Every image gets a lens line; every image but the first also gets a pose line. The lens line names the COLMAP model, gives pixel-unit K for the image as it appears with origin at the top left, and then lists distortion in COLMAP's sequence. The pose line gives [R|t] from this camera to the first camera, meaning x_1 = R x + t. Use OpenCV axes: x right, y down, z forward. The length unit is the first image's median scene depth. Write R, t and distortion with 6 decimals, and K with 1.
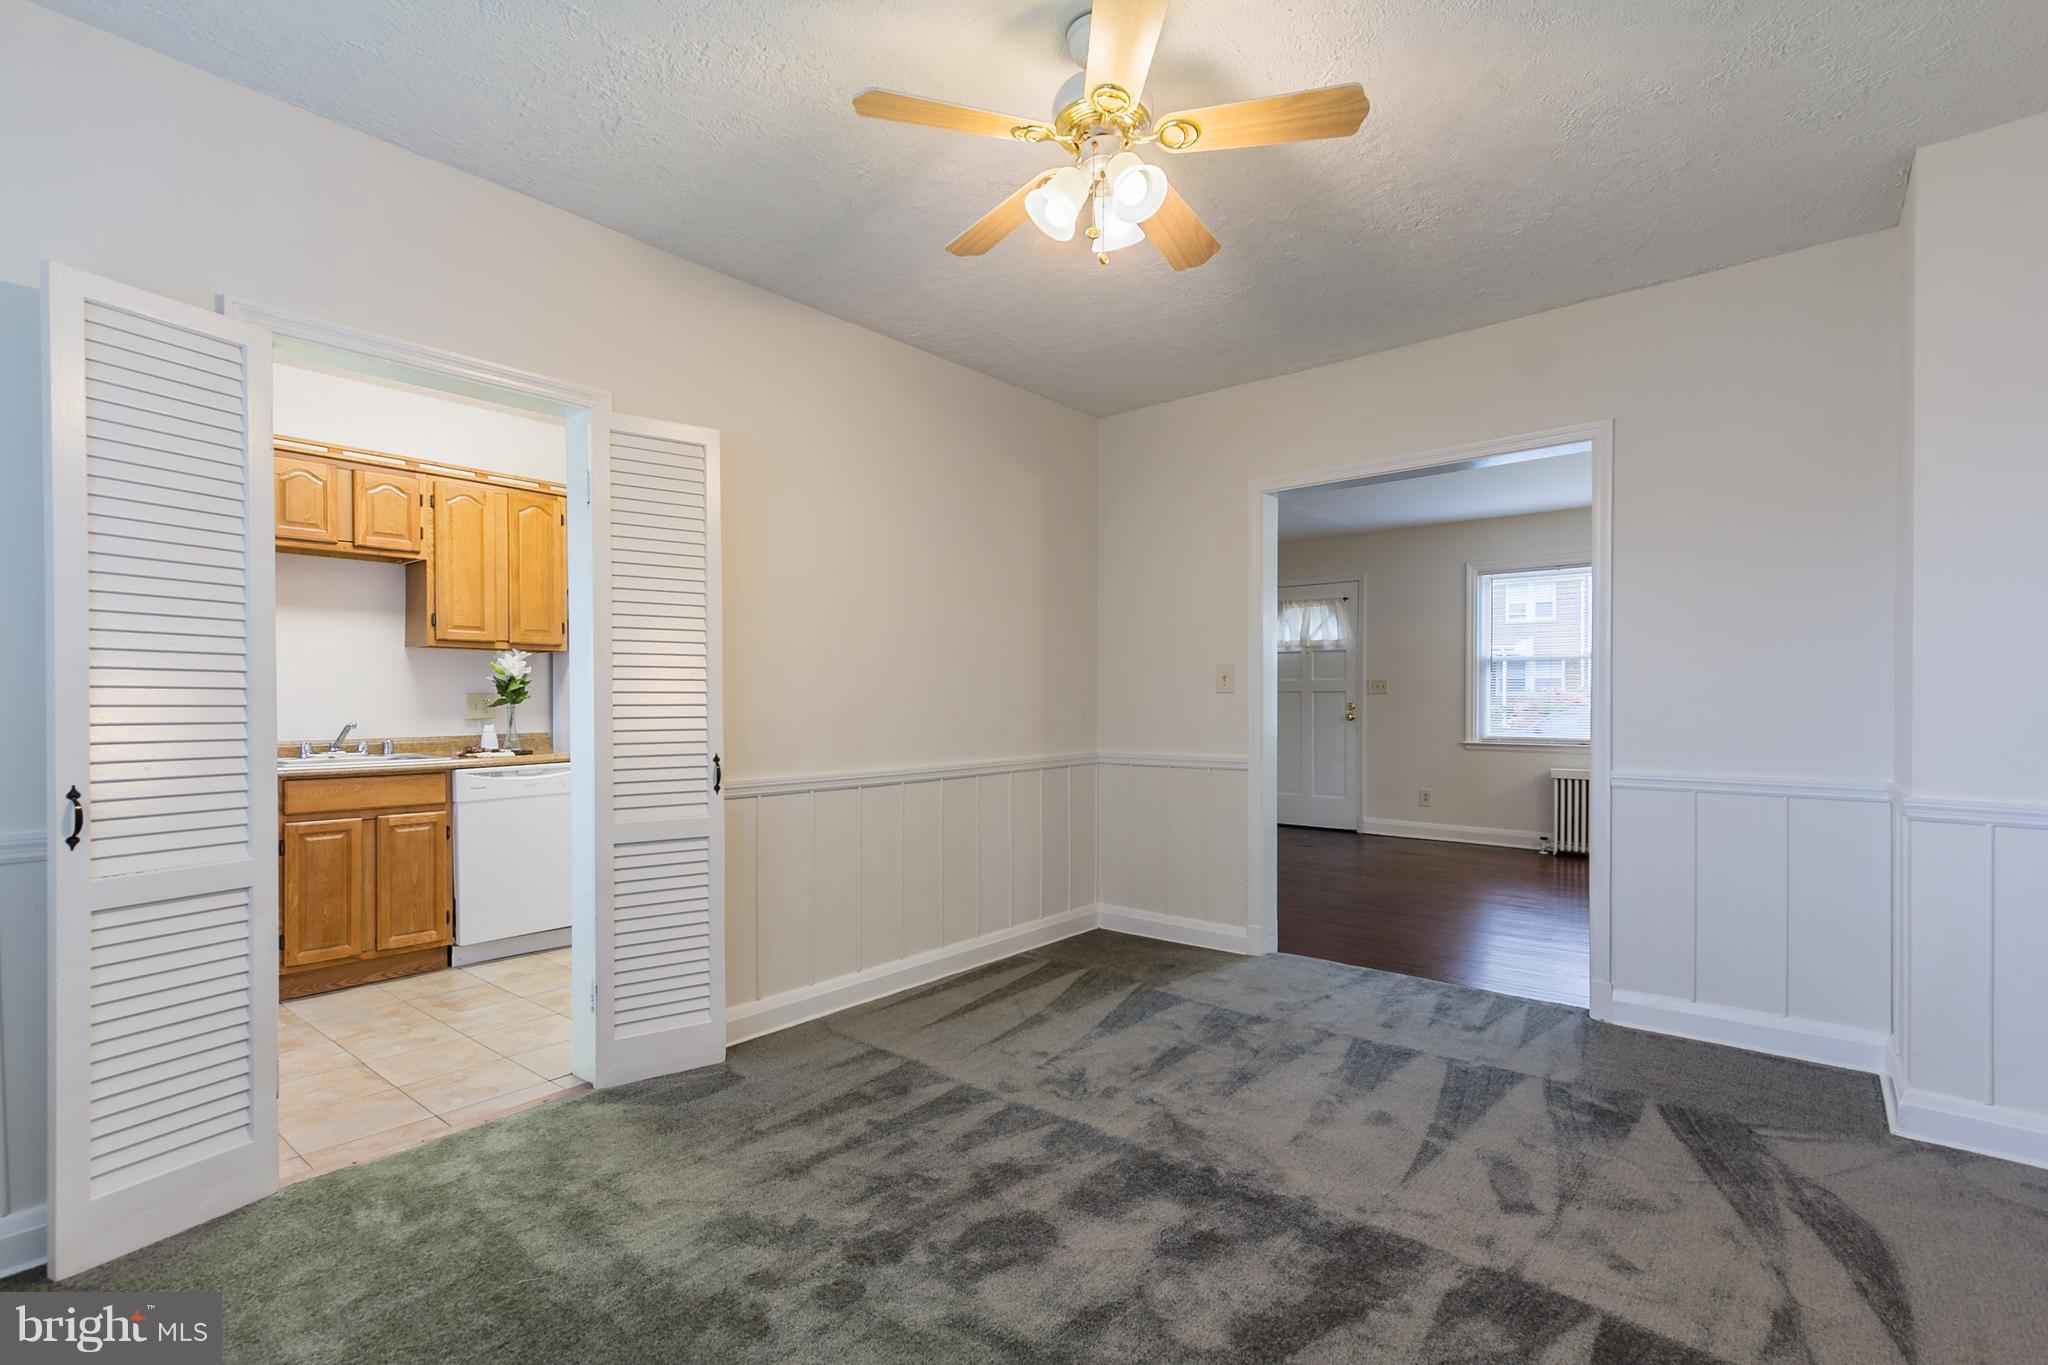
lens RADIAL K [[934.3, 0, 1039.7], [0, 934.3, 705.3], [0, 0, 1]] dist [0.012029, -0.002502]
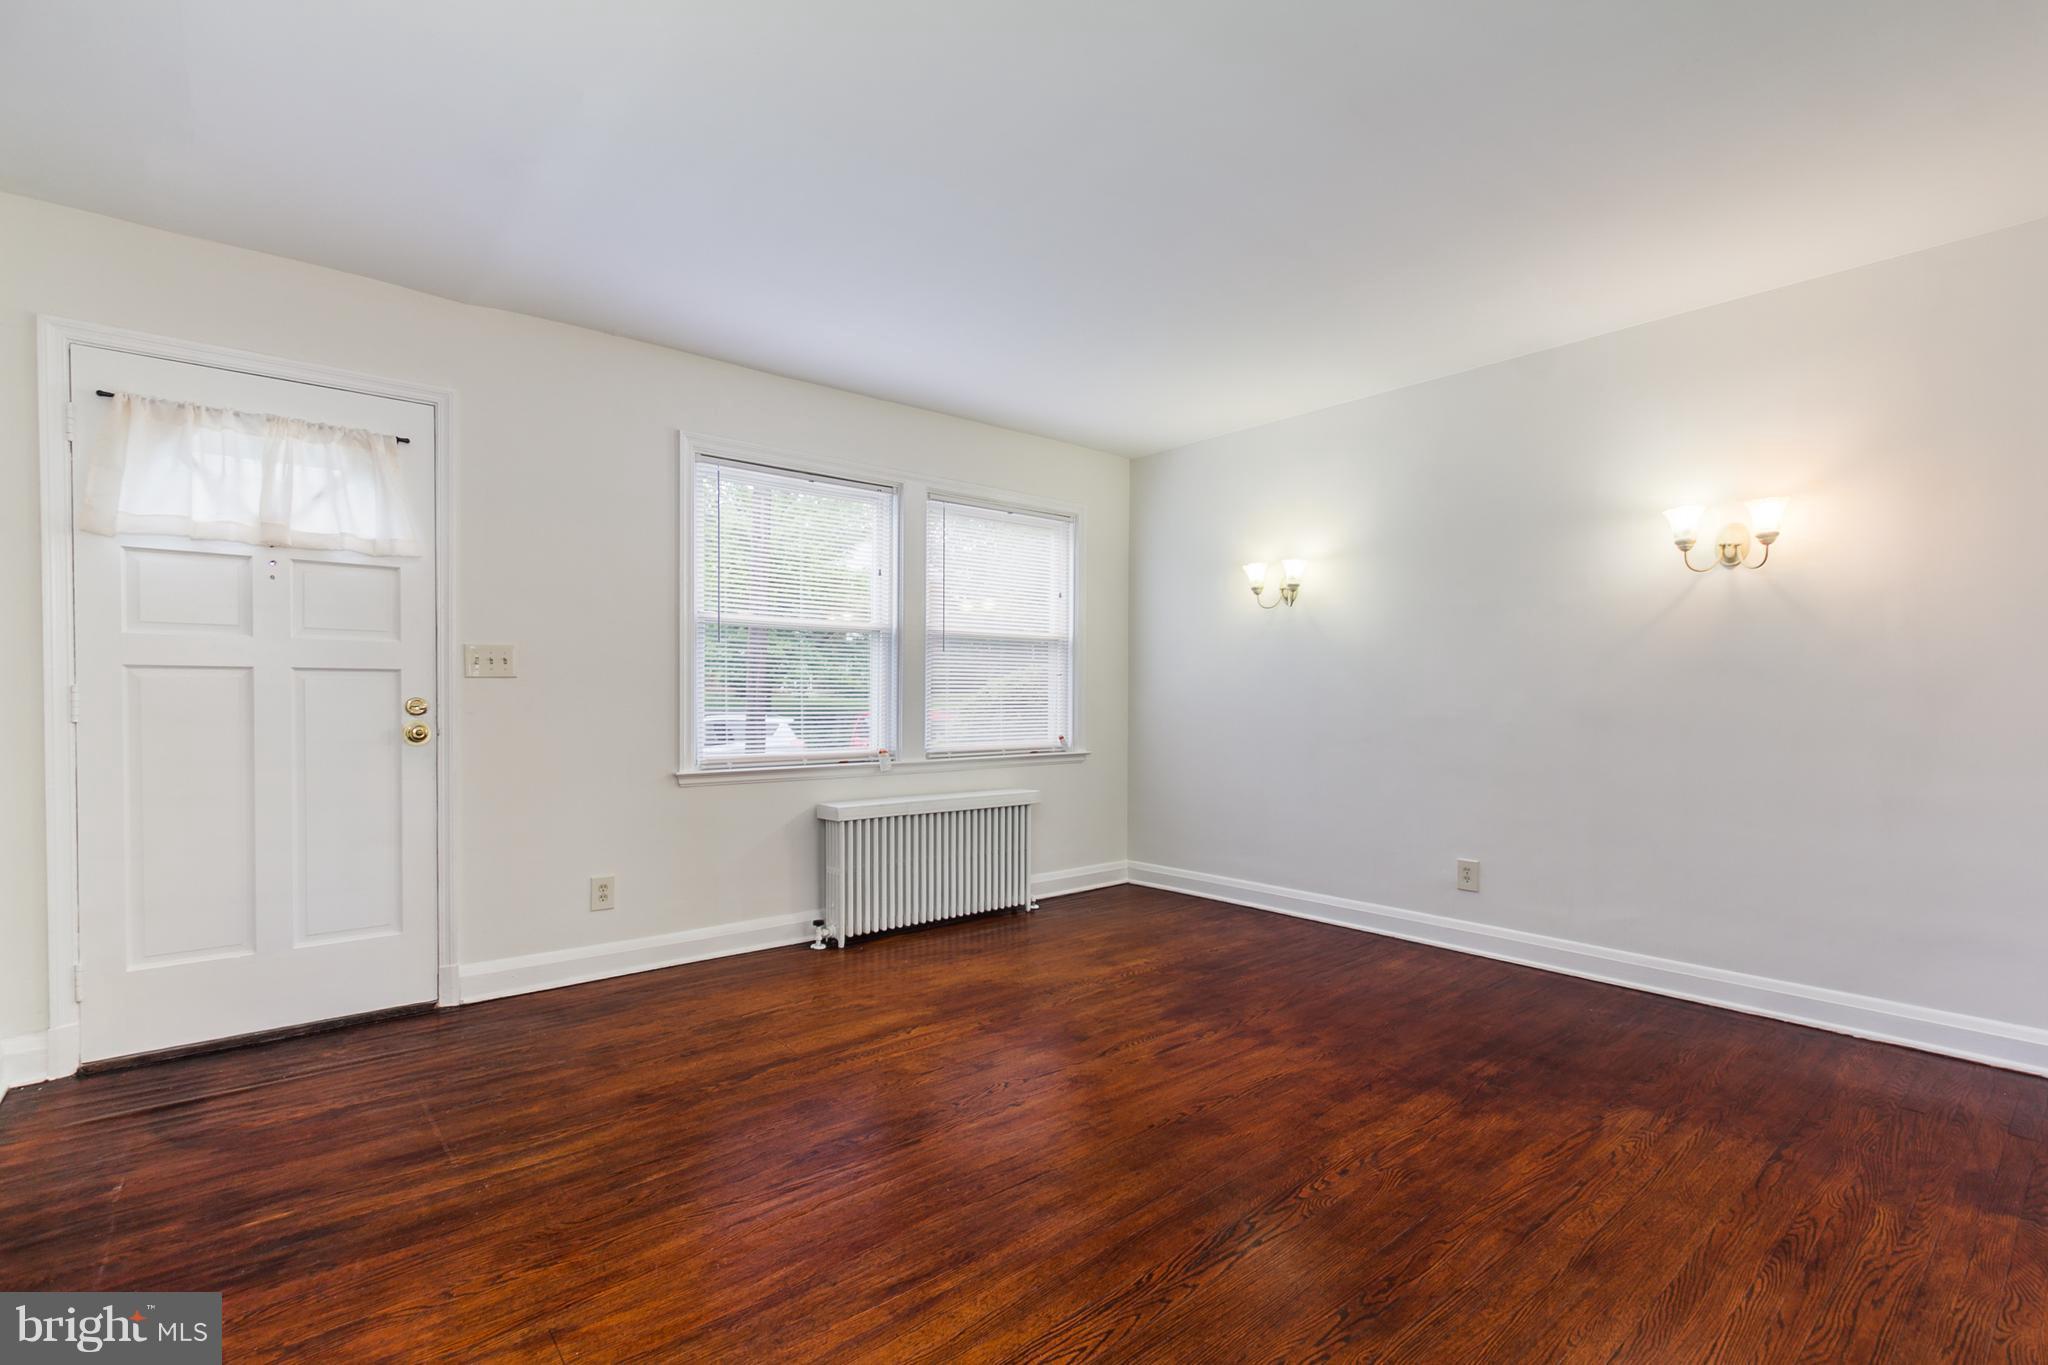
lens RADIAL K [[934.3, 0, 1001.6], [0, 934.3, 718.1], [0, 0, 1]] dist [0.012029, -0.002502]
pose [[0.188949, -0.023290, 0.981711, -0.048117], [0.002453, 0.999727, 0.023246, -0.005964], [-0.981984, -0.001984, 0.188955, 1.318320]]
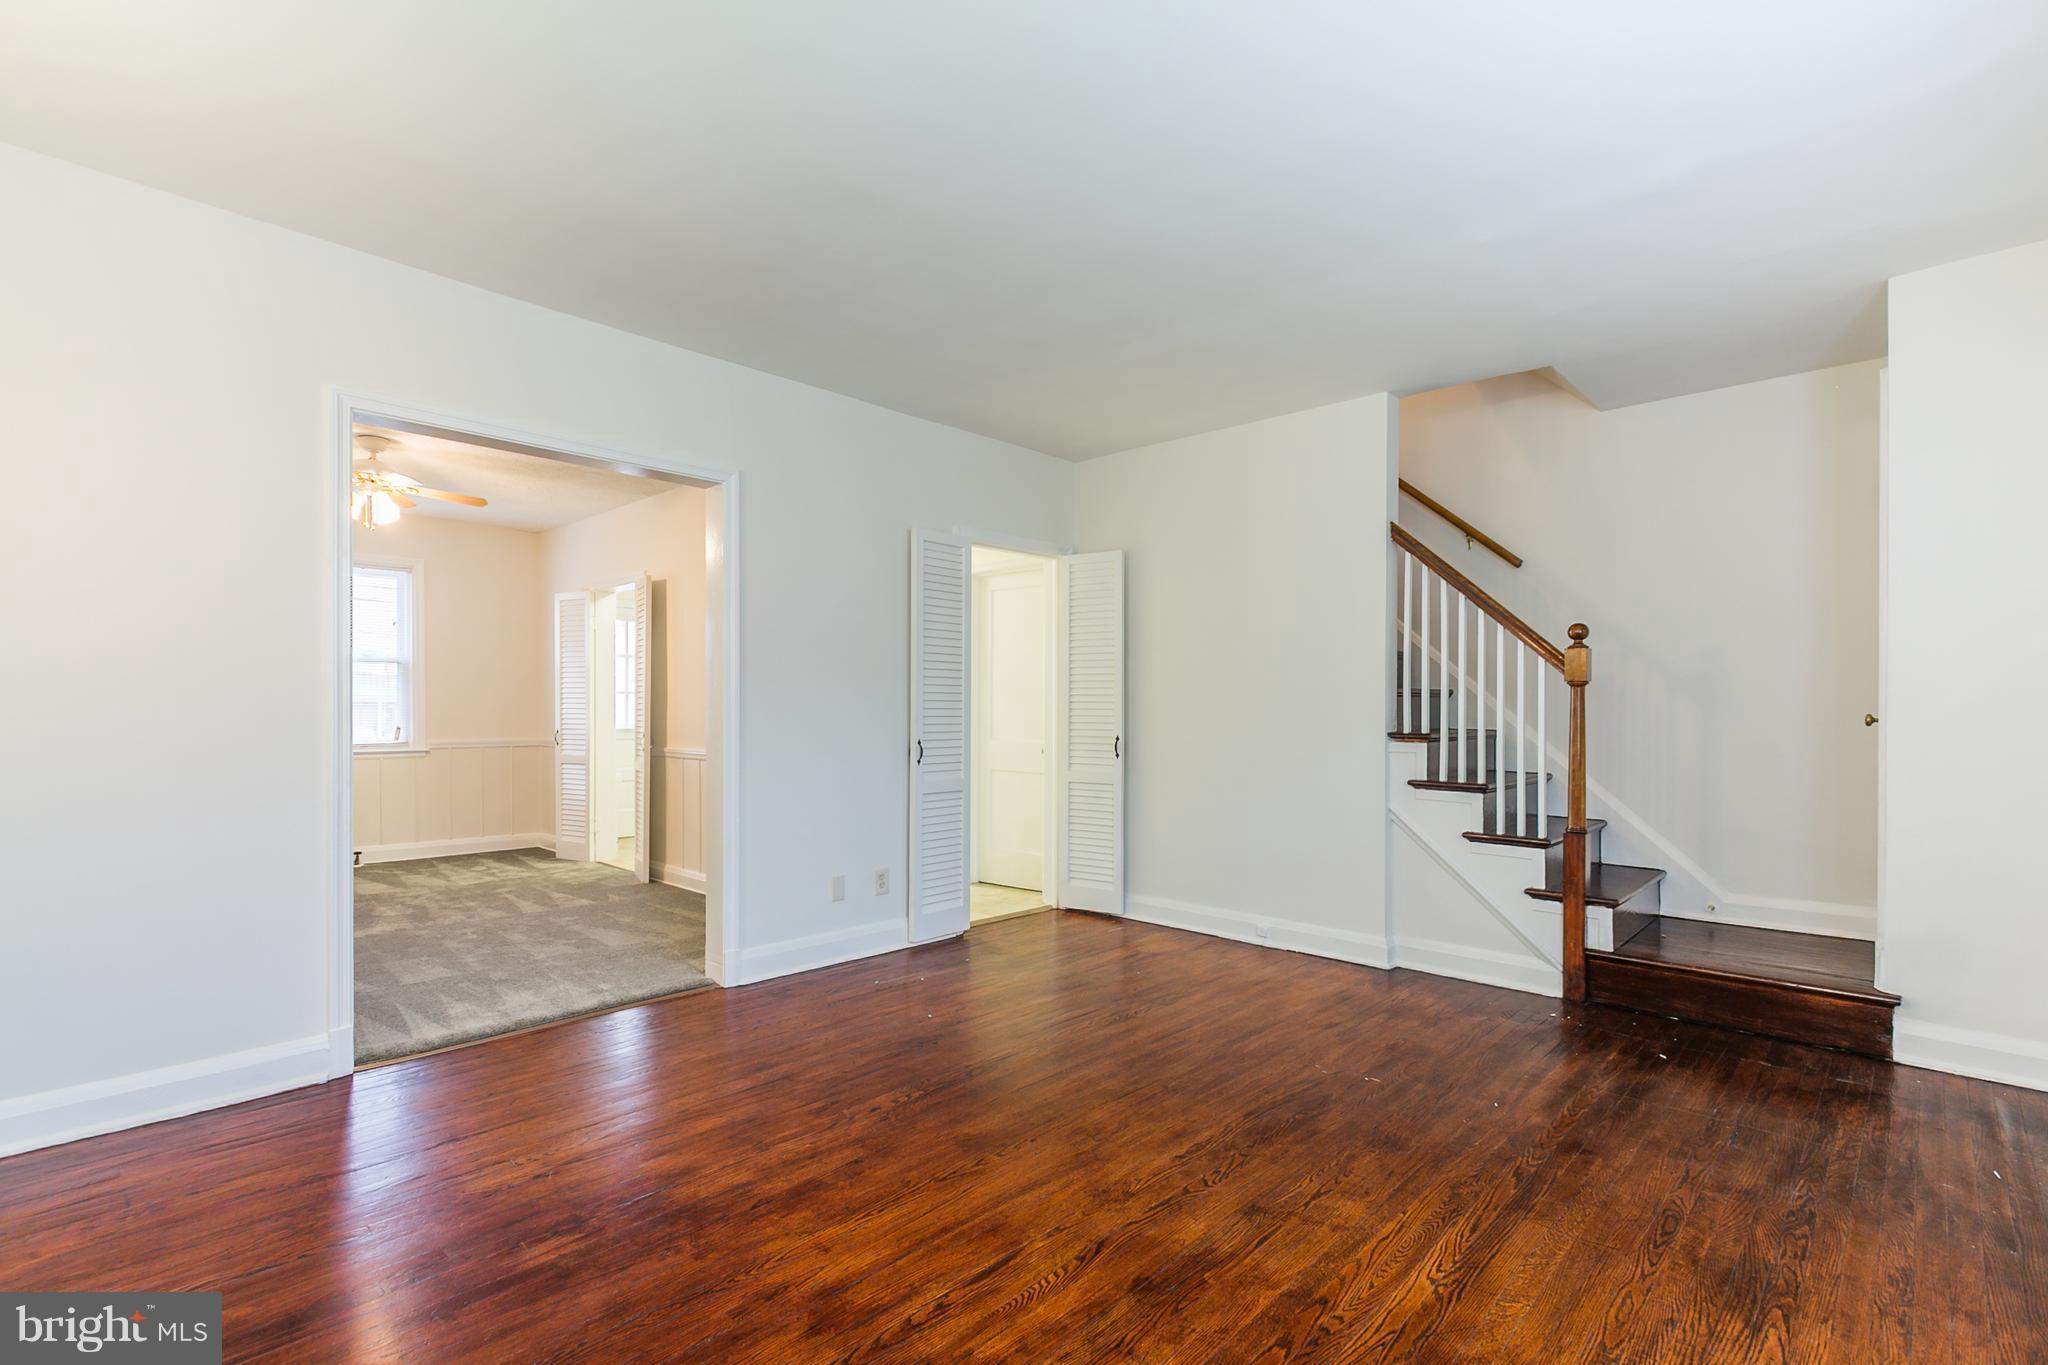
lens RADIAL K [[934.3, 0, 1002.9], [0, 934.3, 718.5], [0, 0, 1]] dist [0.012029, -0.002502]
pose [[-0.085531, 0.010206, -0.996283, 1.157910], [-0.007825, 0.999910, 0.010915, -0.006350], [0.996305, 0.008730, -0.085444, 1.367119]]
